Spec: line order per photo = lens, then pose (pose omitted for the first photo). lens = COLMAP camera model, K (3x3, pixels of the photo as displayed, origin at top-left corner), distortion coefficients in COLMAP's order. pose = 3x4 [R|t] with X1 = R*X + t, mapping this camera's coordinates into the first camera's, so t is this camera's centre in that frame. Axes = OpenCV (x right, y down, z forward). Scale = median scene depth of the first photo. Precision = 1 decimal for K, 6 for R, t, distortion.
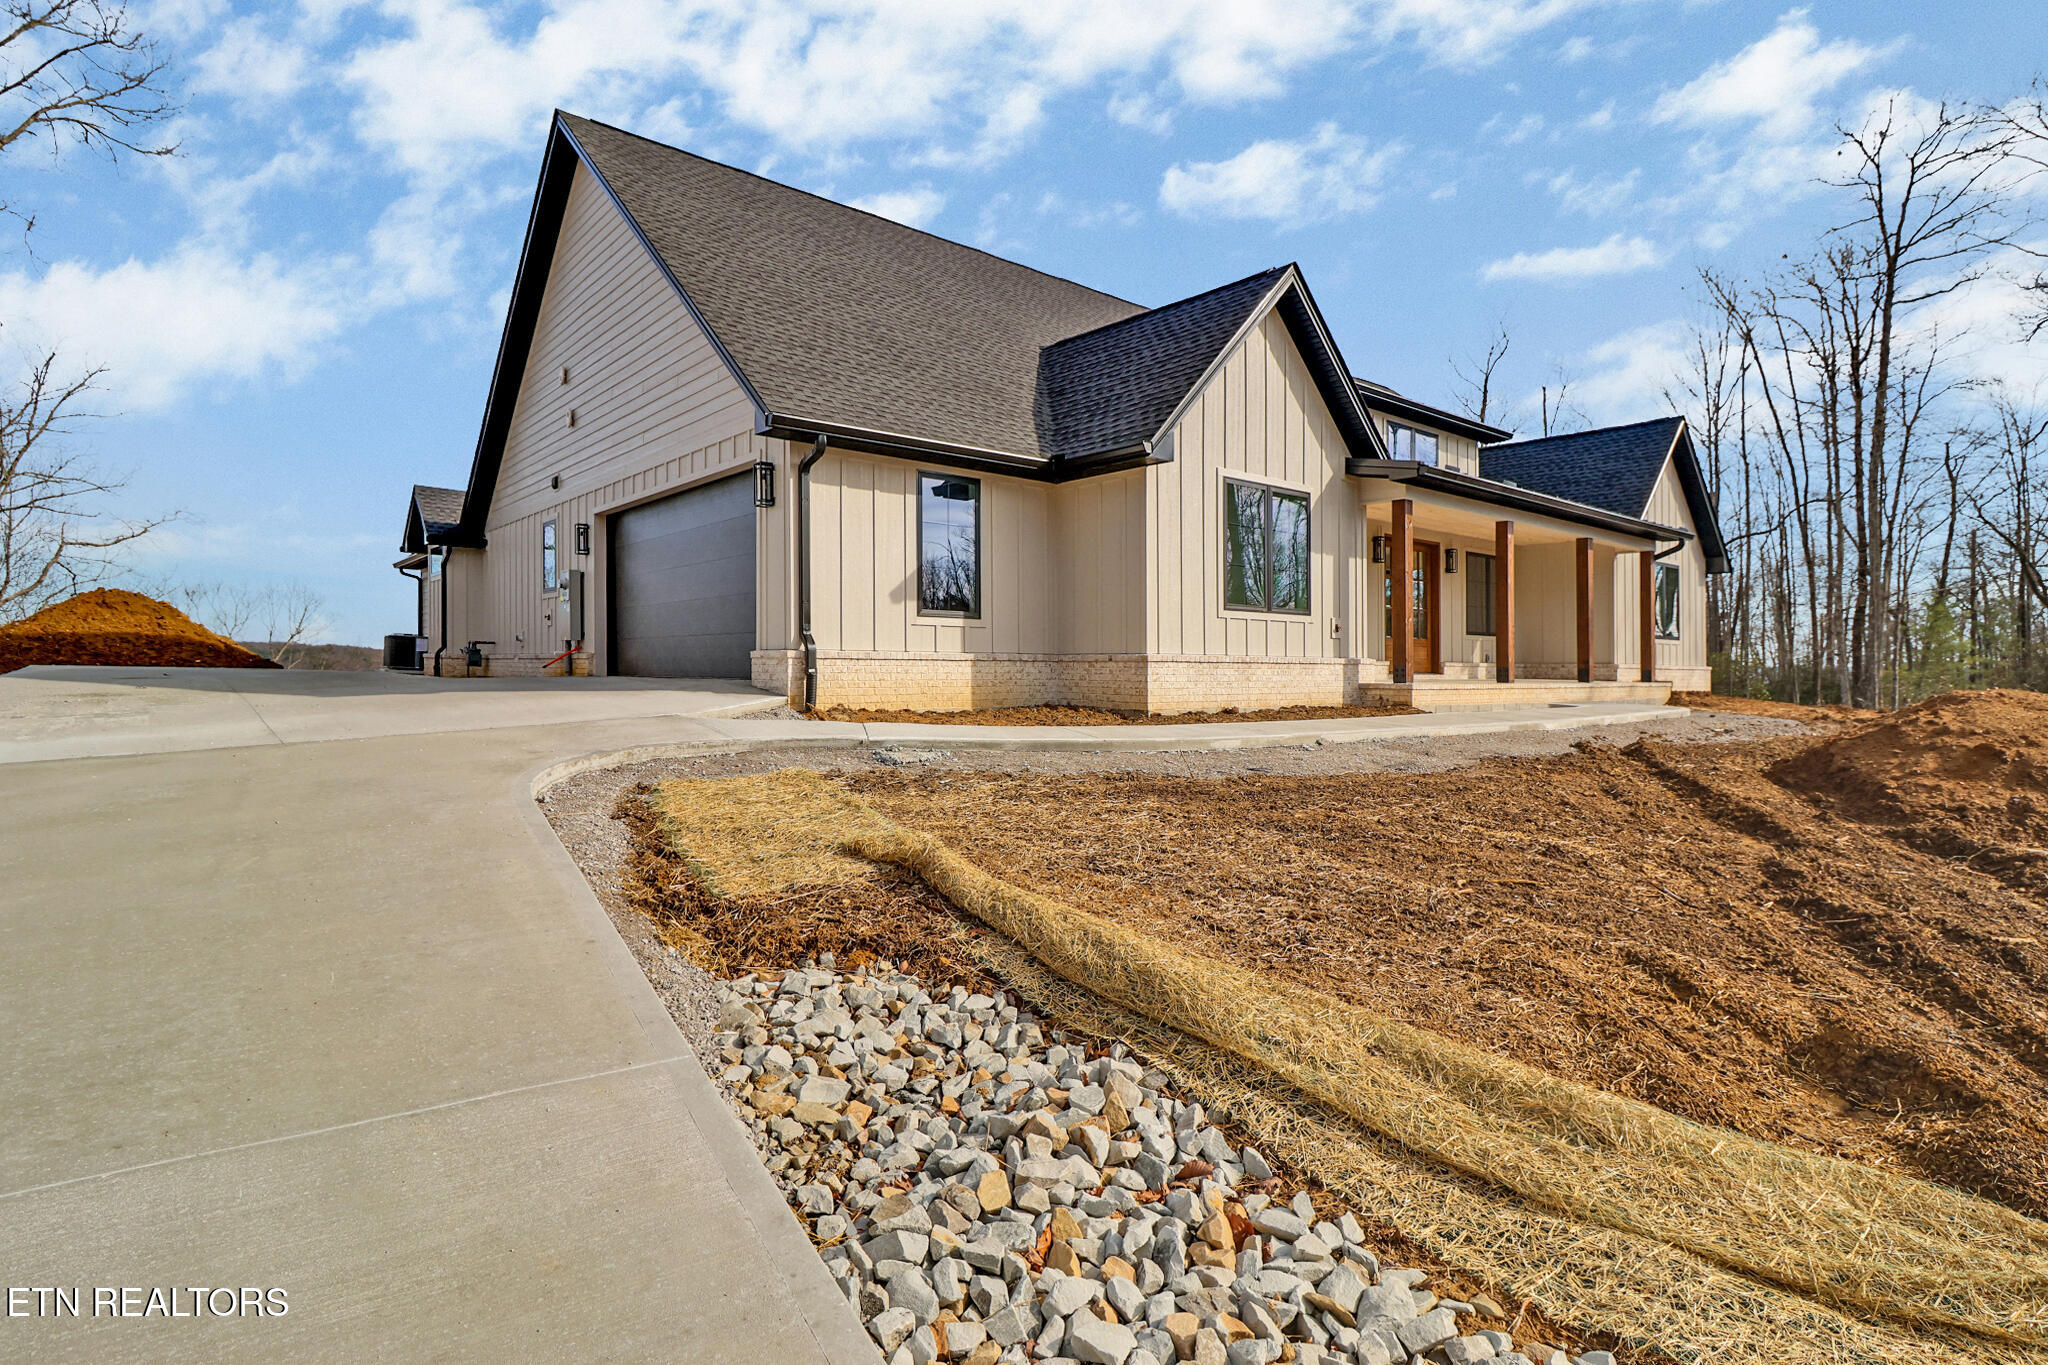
lens RADIAL K [[1061.1, 0, 1023.6], [0, 1061.1, 682.3], [0, 0, 1]] dist [0.000223, 0.000015]
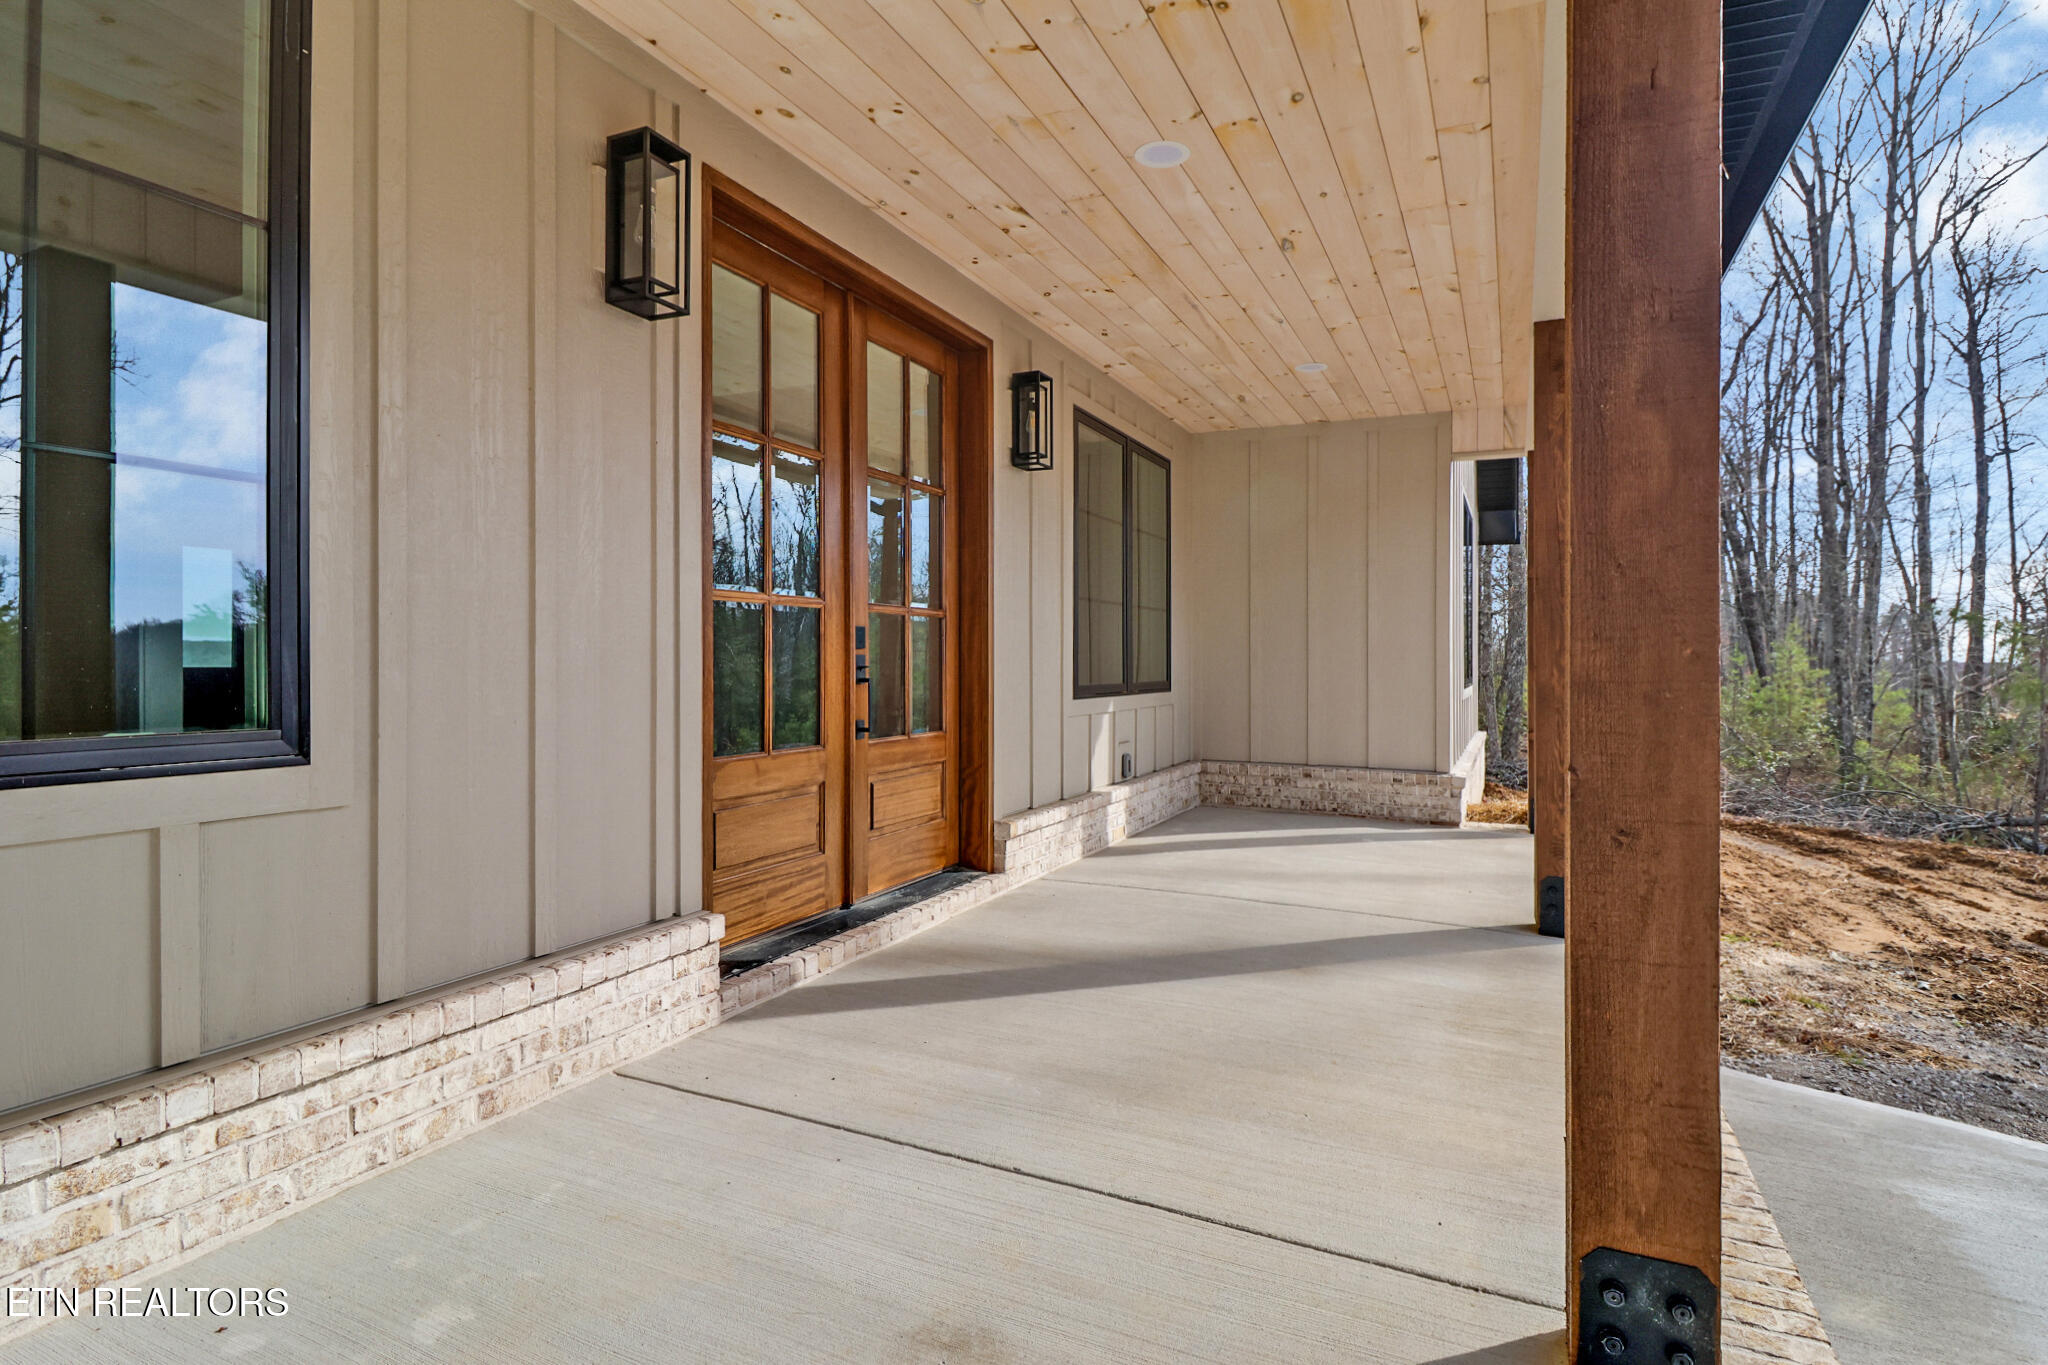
lens RADIAL K [[1061.1, 0, 1022.6], [0, 1061.1, 670.3], [0, 0, 1]] dist [0.000223, 0.000015]
pose [[0.908424, 0.000359, 0.418049, 0.287918], [-0.005057, 0.999936, 0.010128, -0.055478], [-0.418018, -0.011315, 0.908368, 0.752168]]
